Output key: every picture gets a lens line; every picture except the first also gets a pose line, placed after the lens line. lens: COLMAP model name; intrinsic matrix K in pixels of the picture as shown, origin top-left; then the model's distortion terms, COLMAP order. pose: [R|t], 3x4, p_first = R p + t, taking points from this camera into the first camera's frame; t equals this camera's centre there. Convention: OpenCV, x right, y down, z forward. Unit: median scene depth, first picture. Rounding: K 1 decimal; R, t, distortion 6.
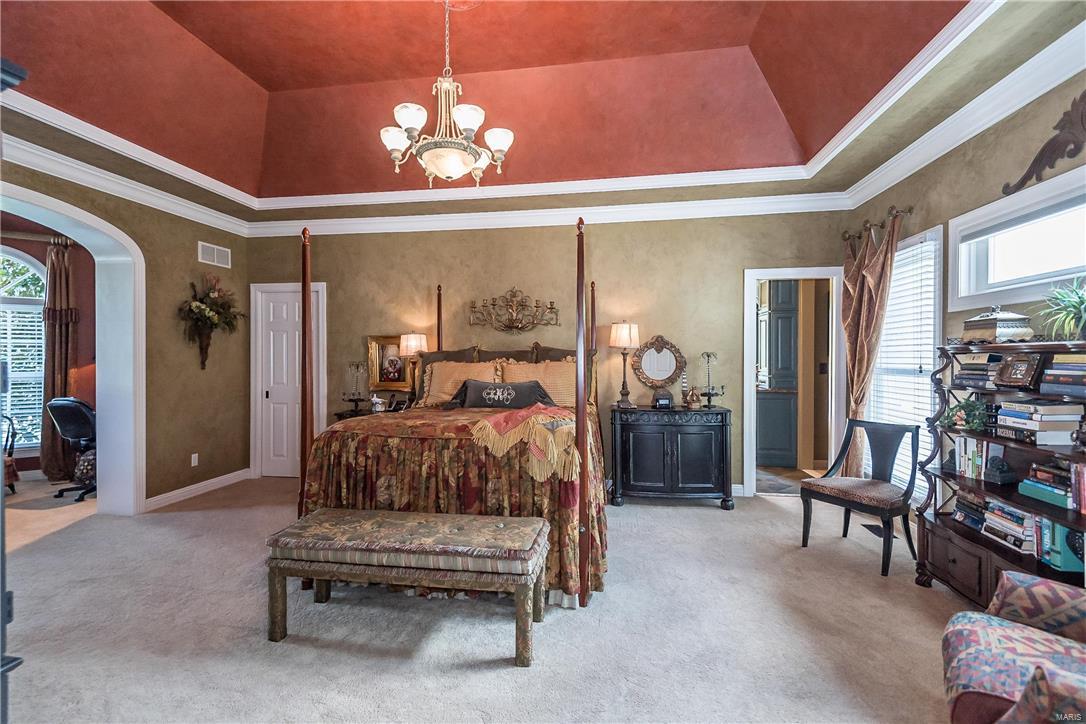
lens RADIAL K [[500.8, 0, 541.2], [0, 500.8, 373.8], [0, 0, 1]] dist [0.040304, -0.023253]
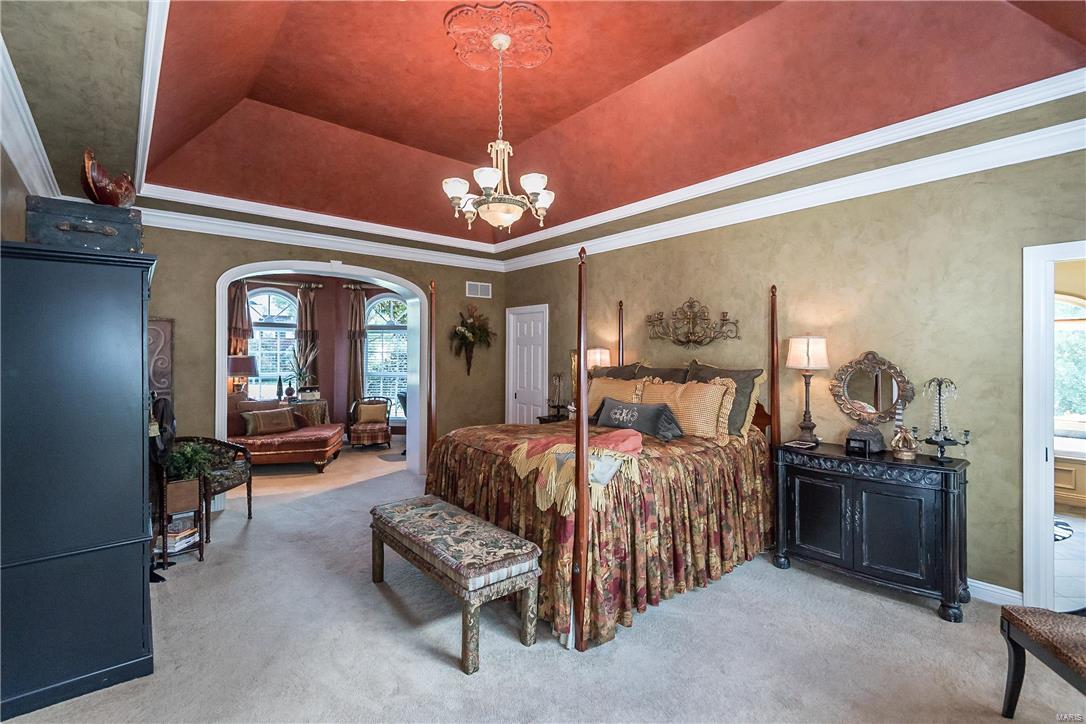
lens RADIAL K [[513.1, 0, 543.0], [0, 513.1, 362.0], [0, 0, 1]] dist [0.038817, -0.025261]
pose [[0.736399, 0.019725, -0.676260, 0.402887], [-0.026097, 0.999659, 0.000740, -0.050388], [0.676044, 0.017103, 0.736663, 0.127622]]
